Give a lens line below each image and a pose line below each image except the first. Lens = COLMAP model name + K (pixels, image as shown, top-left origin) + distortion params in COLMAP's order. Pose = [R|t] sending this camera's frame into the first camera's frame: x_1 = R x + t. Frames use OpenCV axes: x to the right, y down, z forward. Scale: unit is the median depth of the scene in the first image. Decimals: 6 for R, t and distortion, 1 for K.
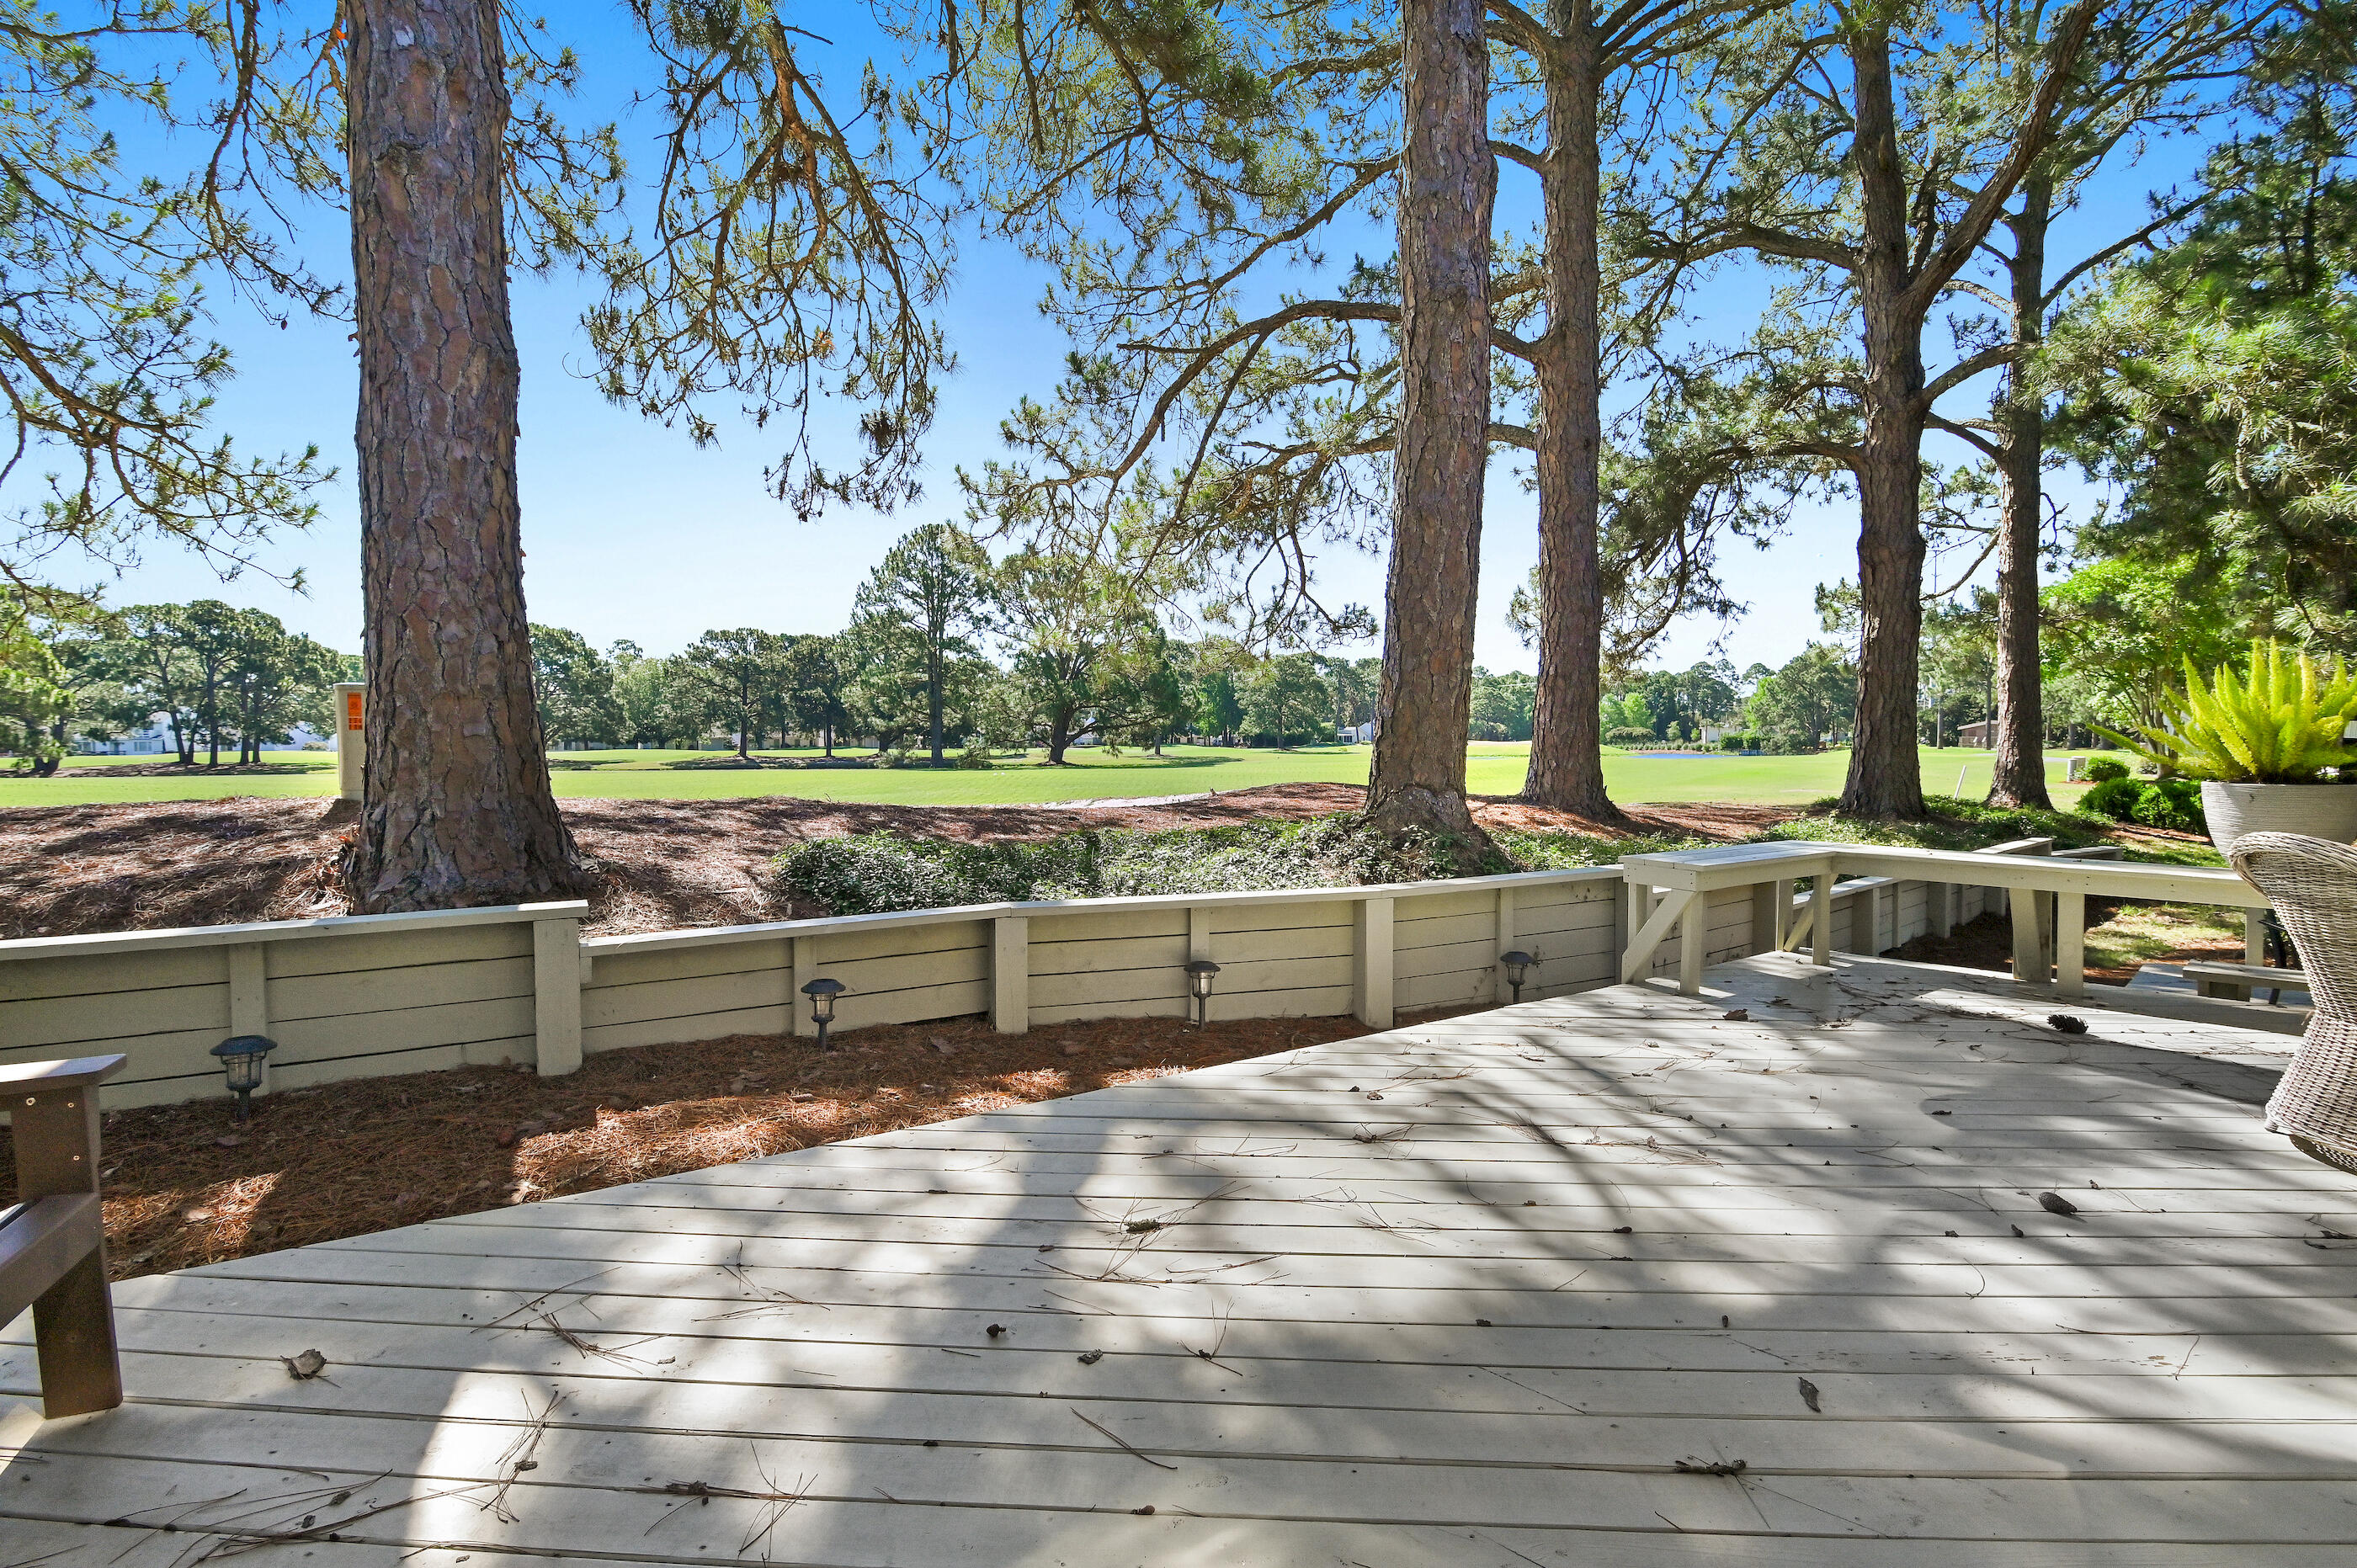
lens RADIAL K [[1171.0, 0, 1180.0], [0, 1171.0, 791.1], [0, 0, 1]] dist [-0.014424, 0.000527]
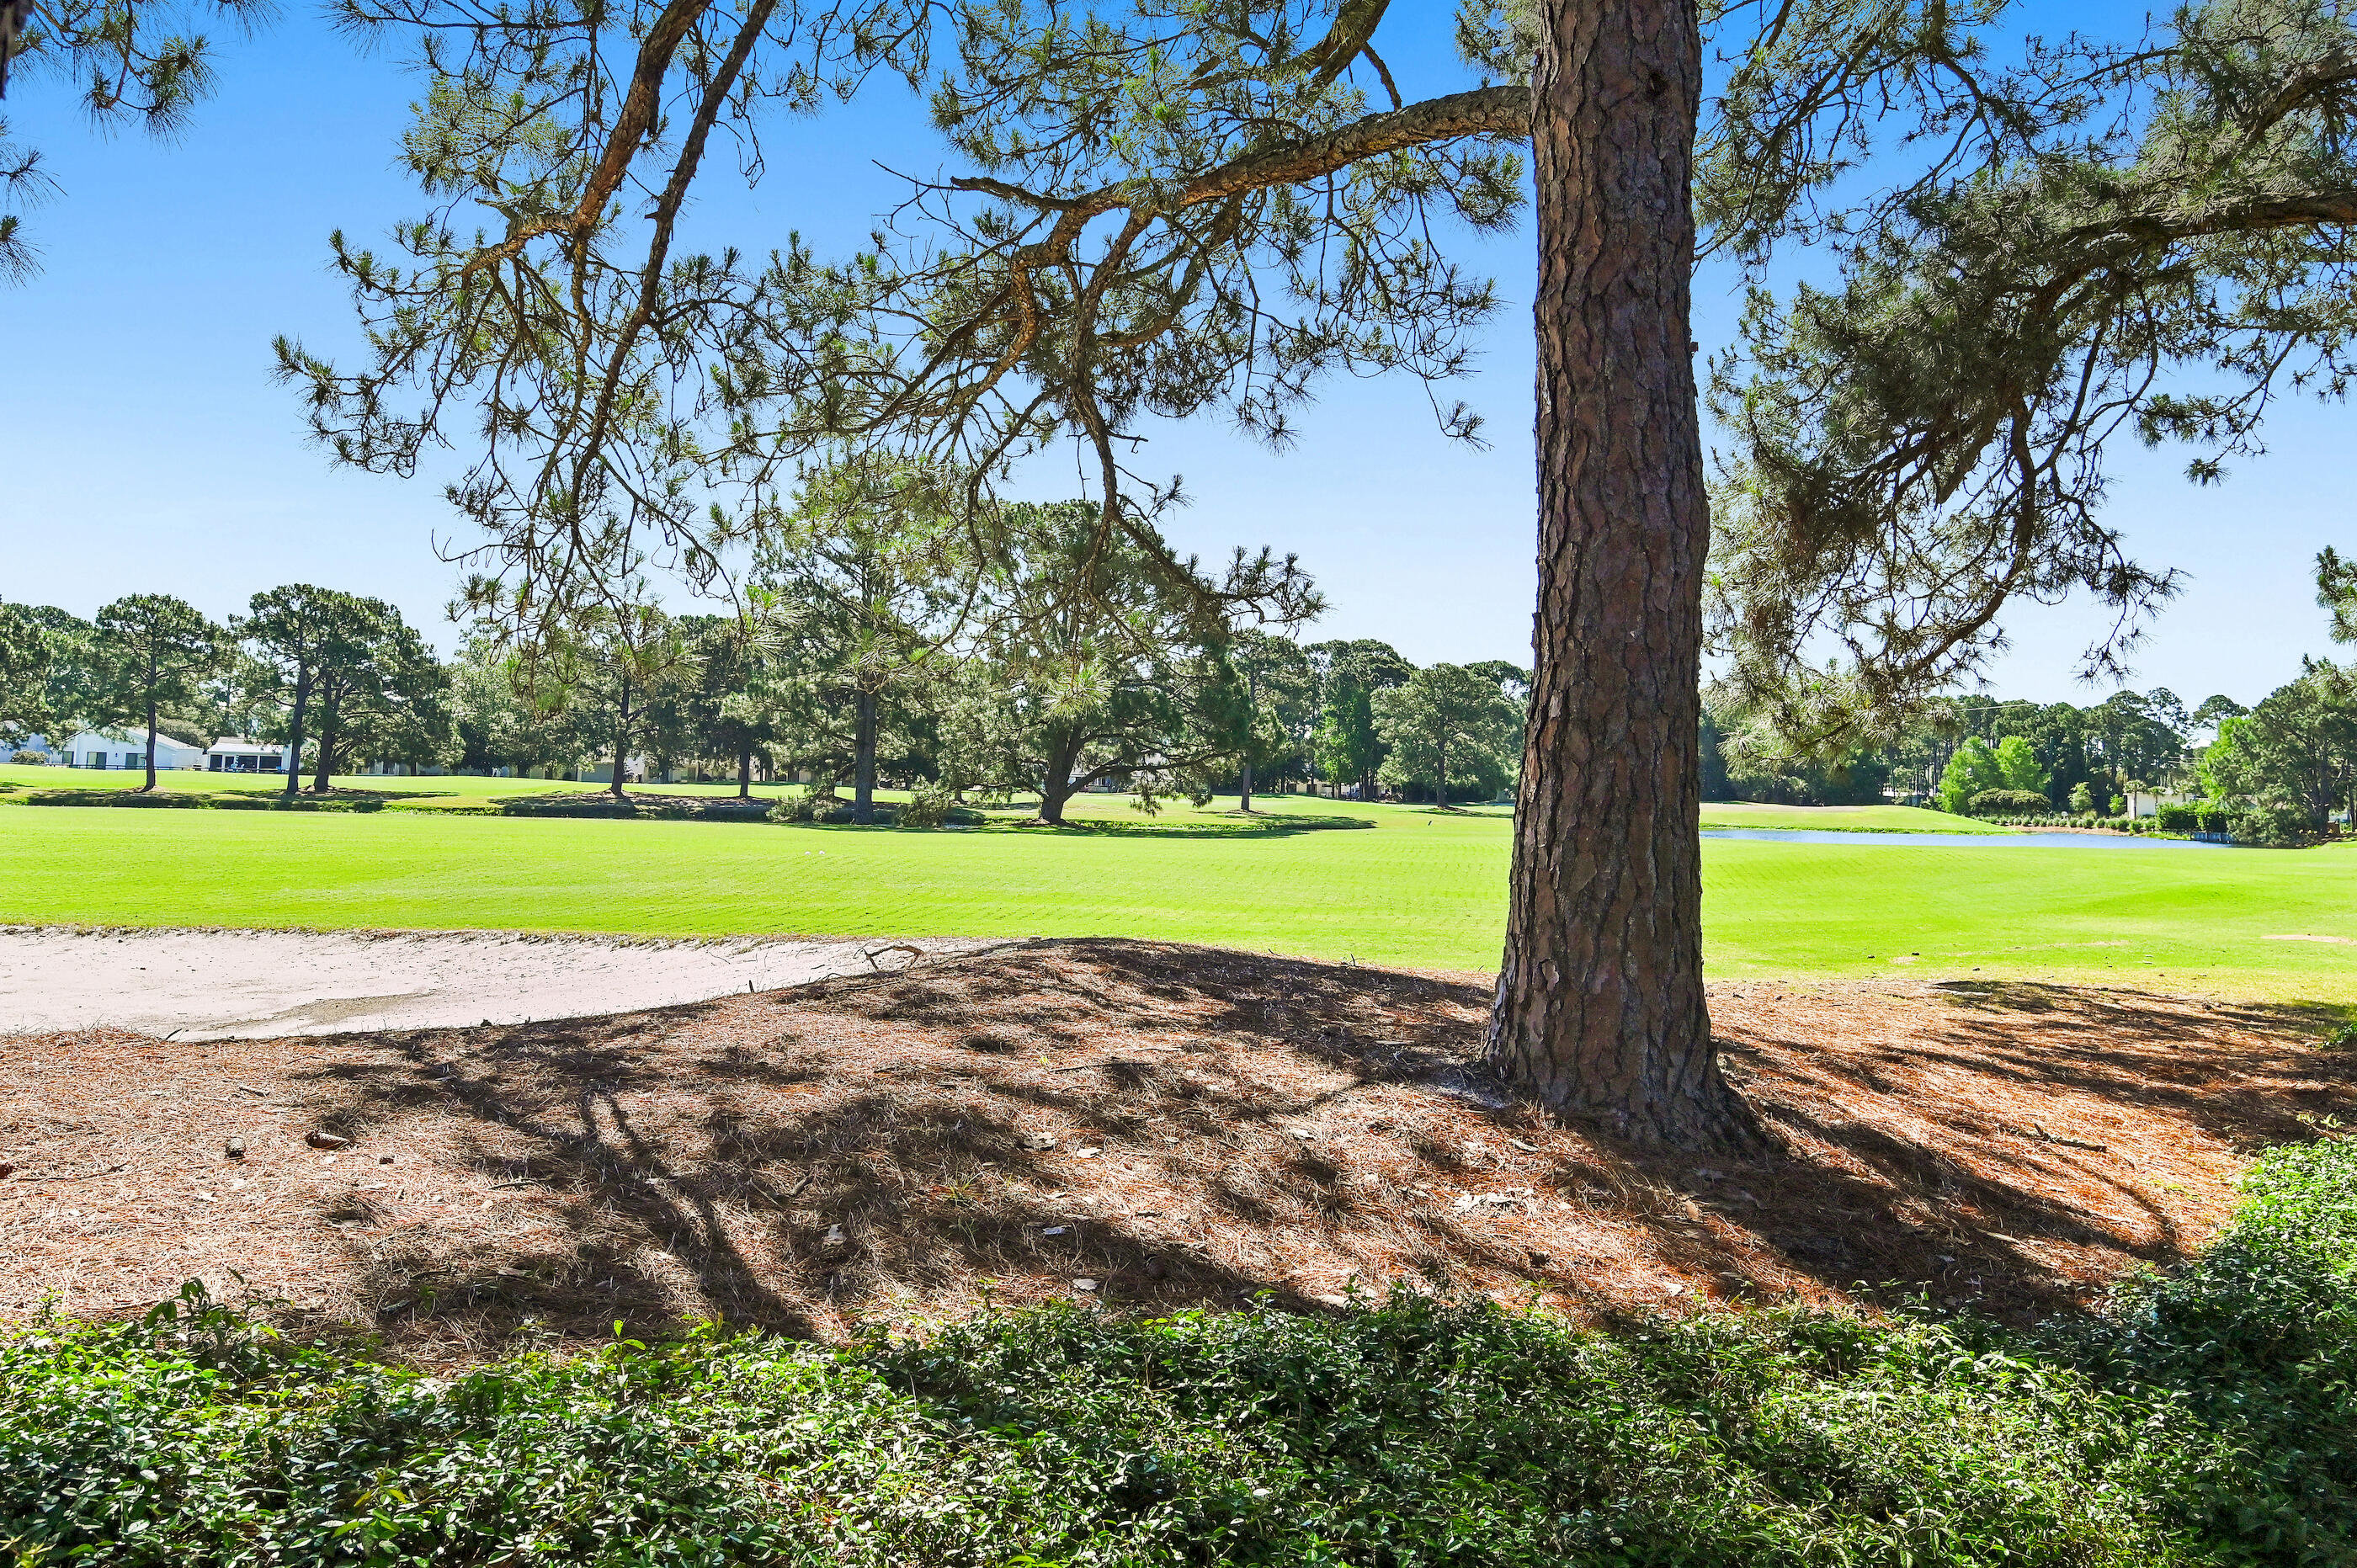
lens RADIAL K [[1643.0, 0, 1177.3], [0, 1643.0, 661.8], [0, 0, 1]] dist [-0.000467, 0.001991]
pose [[0.993797, 0.024854, -0.108396, 0.048591], [-0.037098, 0.992965, -0.112448, -0.010410], [0.104839, 0.115772, 0.987728, 0.092298]]
